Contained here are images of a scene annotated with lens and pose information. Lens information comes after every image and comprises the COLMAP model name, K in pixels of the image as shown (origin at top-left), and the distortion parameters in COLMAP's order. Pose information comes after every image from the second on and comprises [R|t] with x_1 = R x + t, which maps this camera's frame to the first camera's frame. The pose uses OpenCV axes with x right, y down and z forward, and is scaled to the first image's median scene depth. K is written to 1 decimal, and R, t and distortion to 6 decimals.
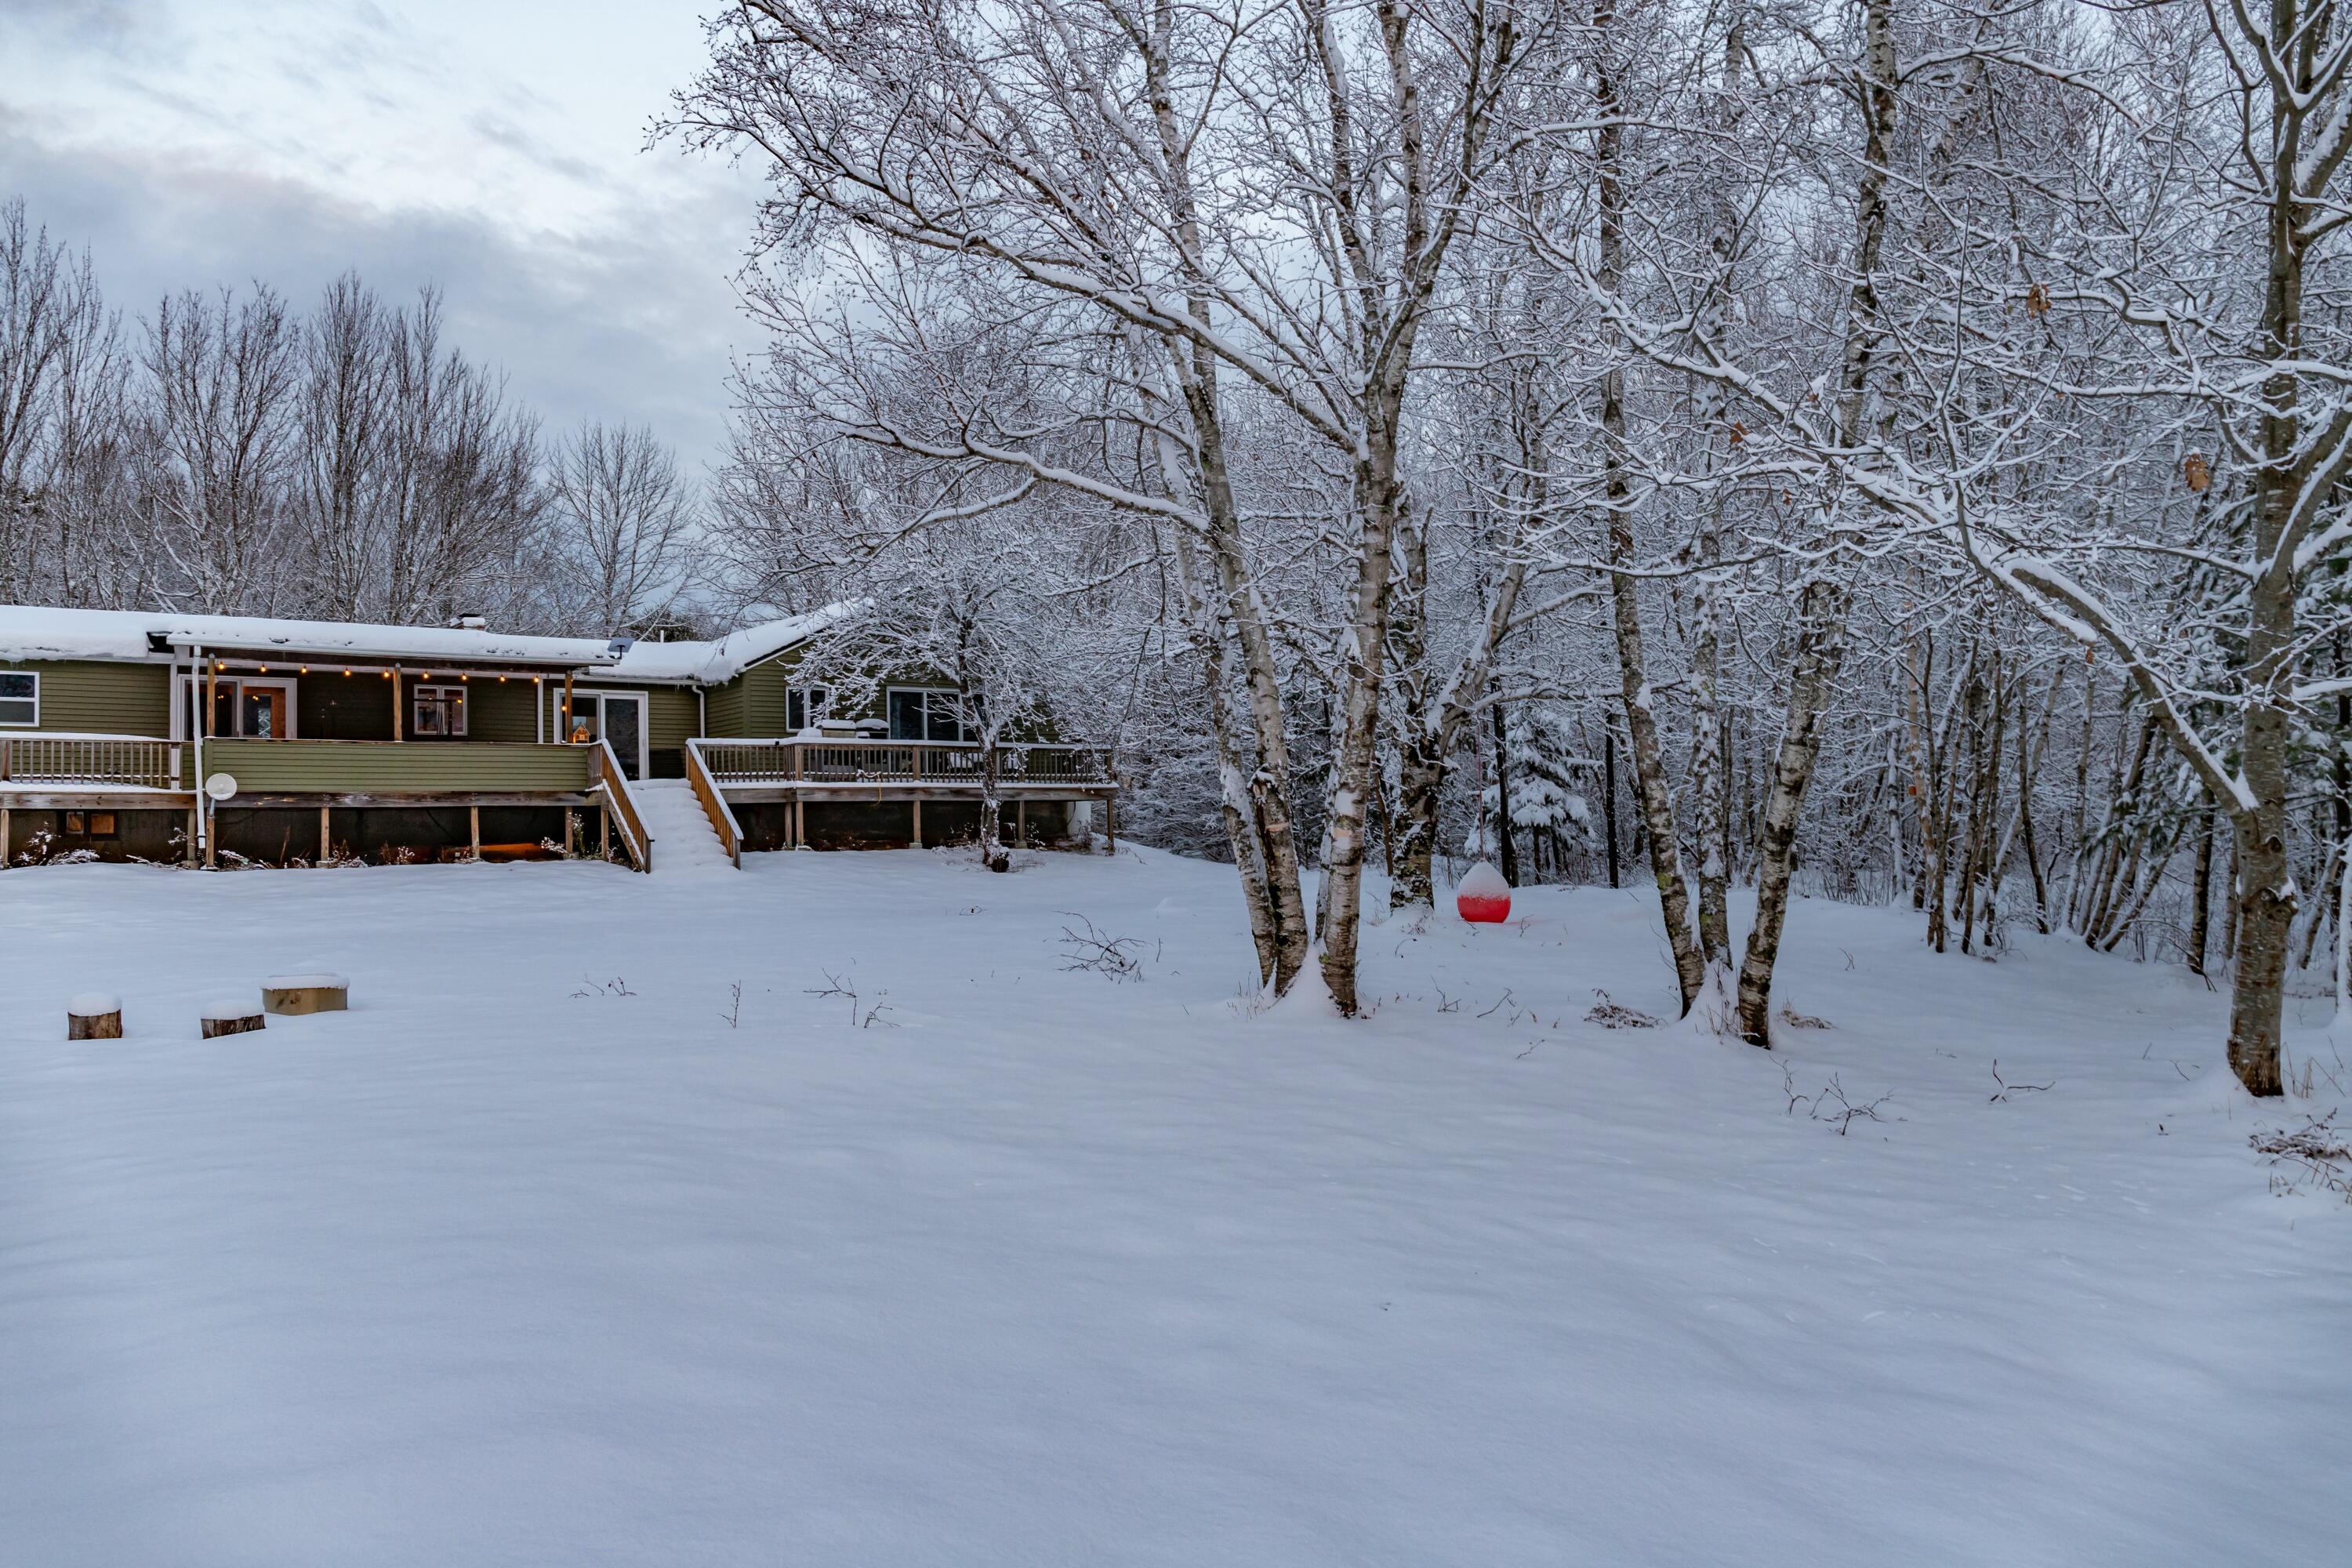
lens RADIAL K [[1603.1, 0, 1176.0], [0, 1603.1, 784.0], [0, 0, 1]] dist [-0.024139, -0.007668]
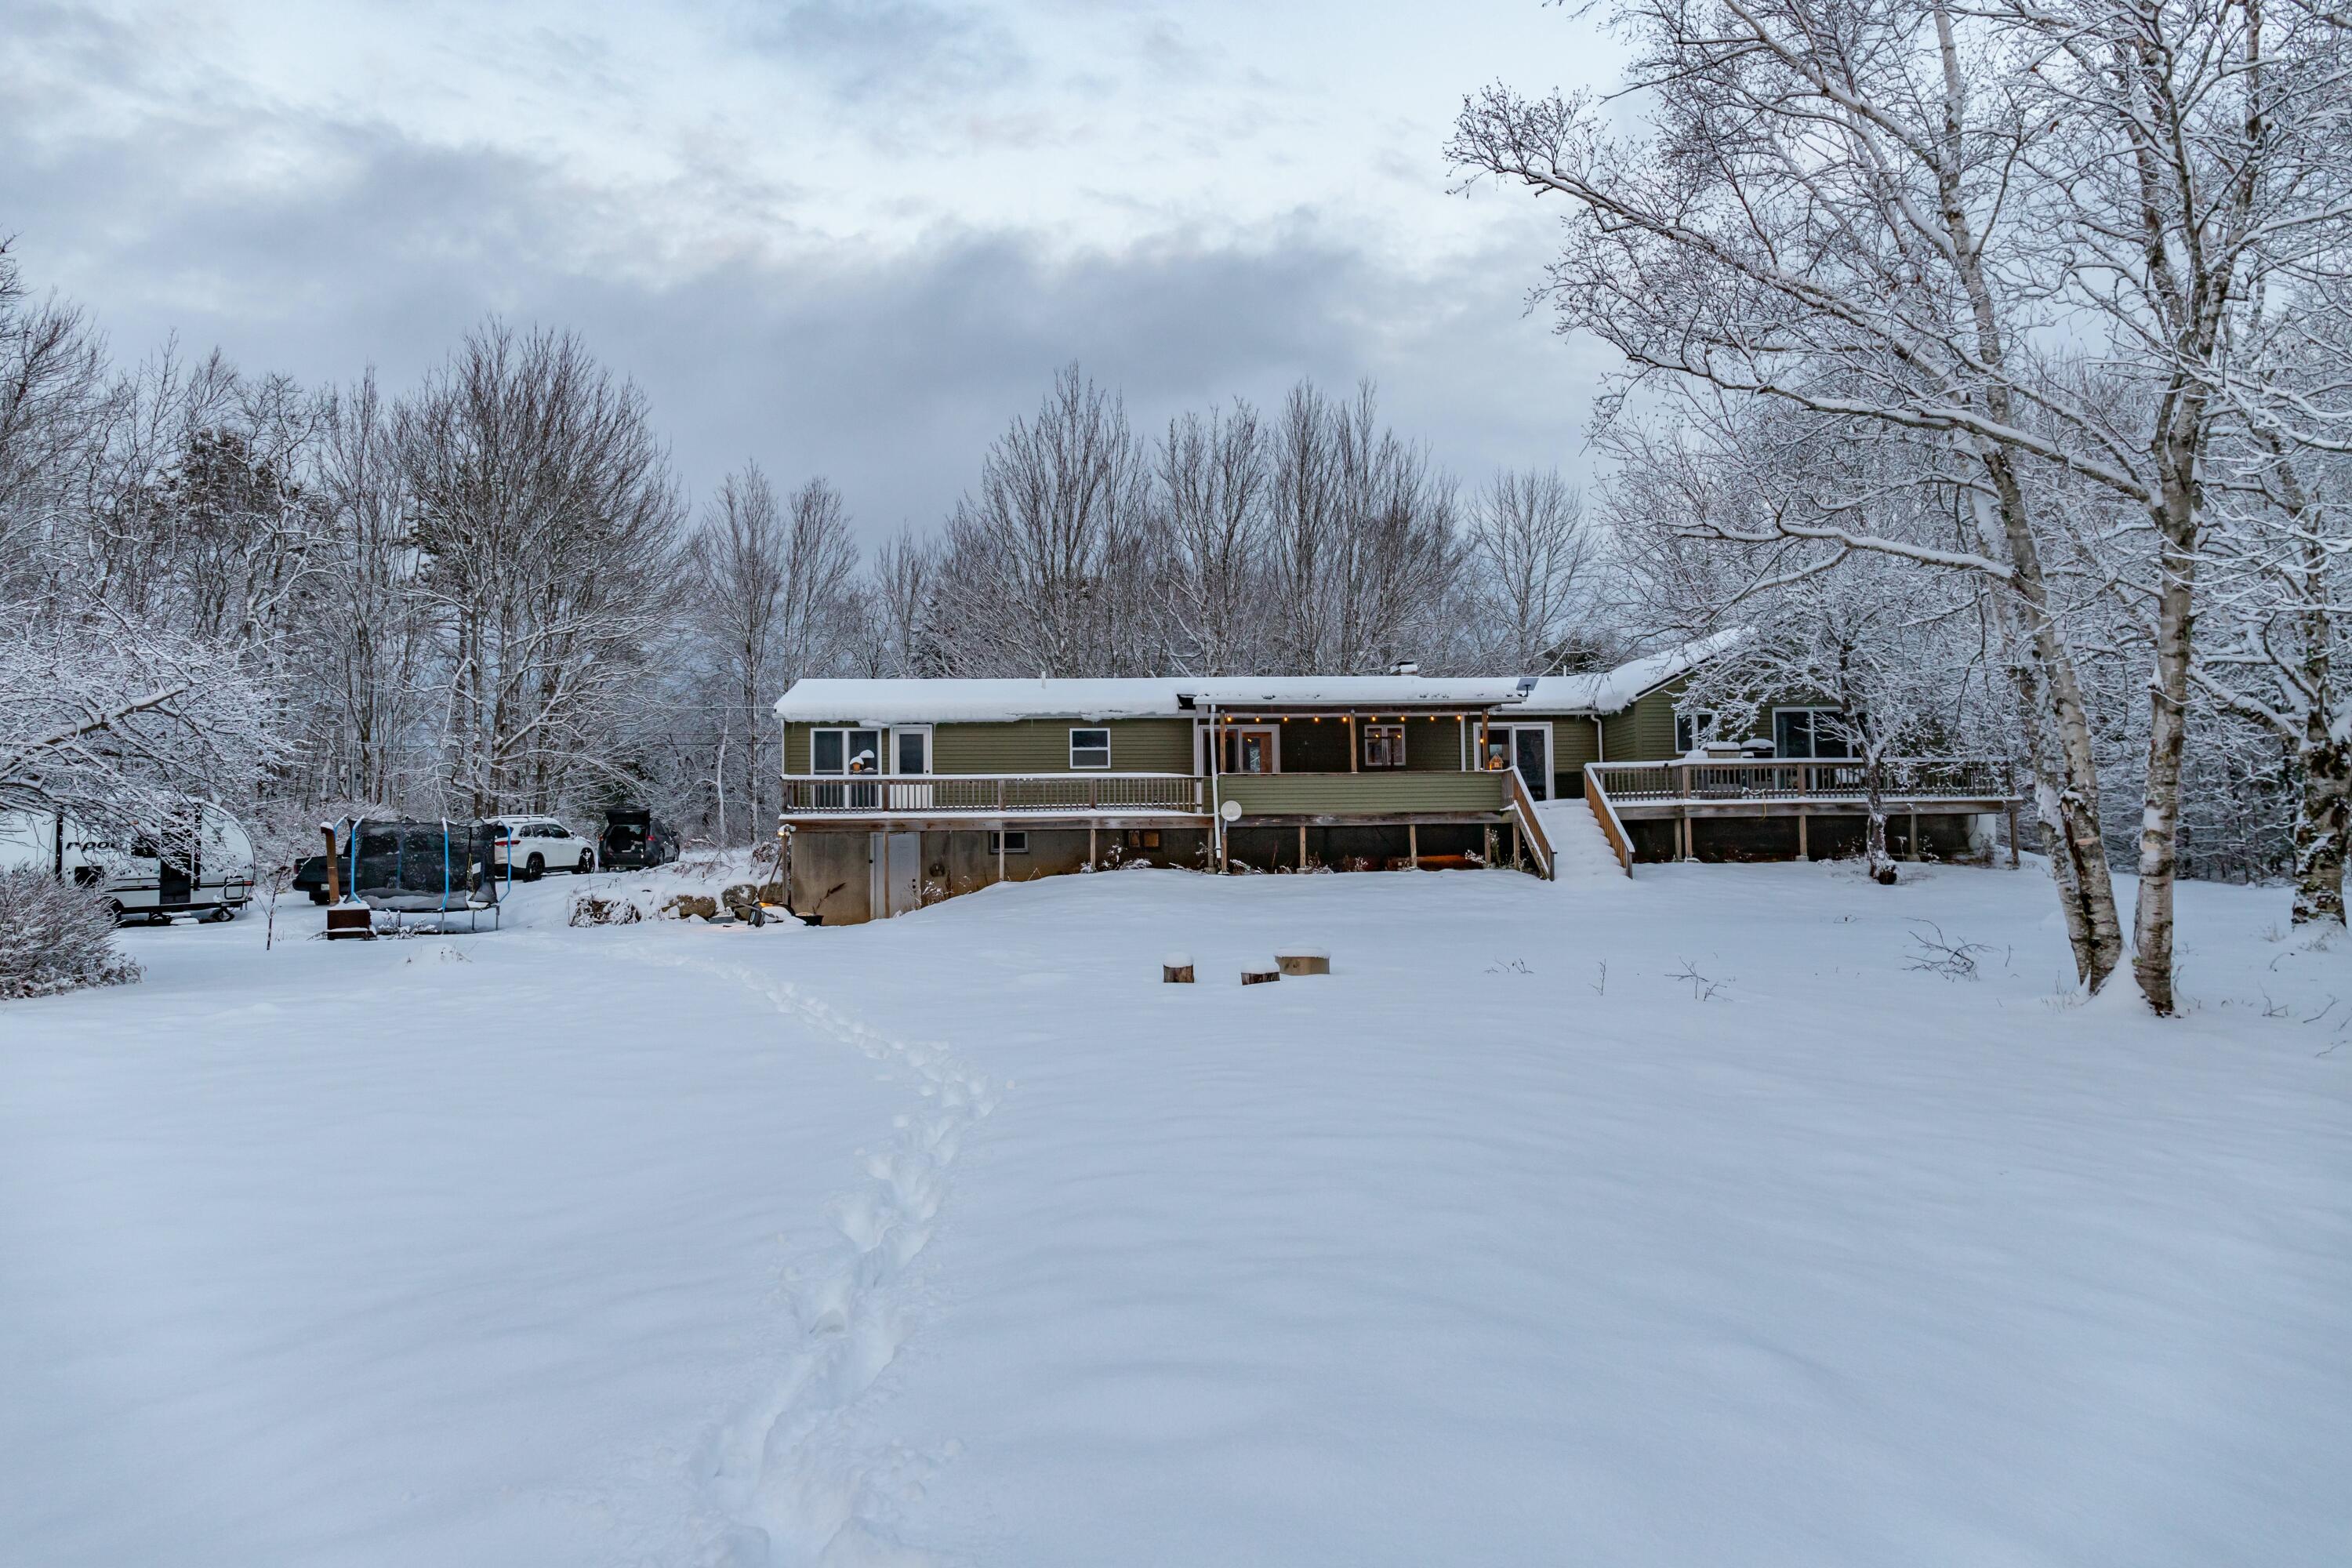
lens RADIAL K [[1603.1, 0, 1176.0], [0, 1603.1, 784.0], [0, 0, 1]] dist [-0.024139, -0.007668]
pose [[0.847248, -0.019568, -0.530837, 0.050530], [0.015129, 0.999805, -0.012708, -0.003530], [0.530982, 0.002736, 0.847379, -0.116682]]
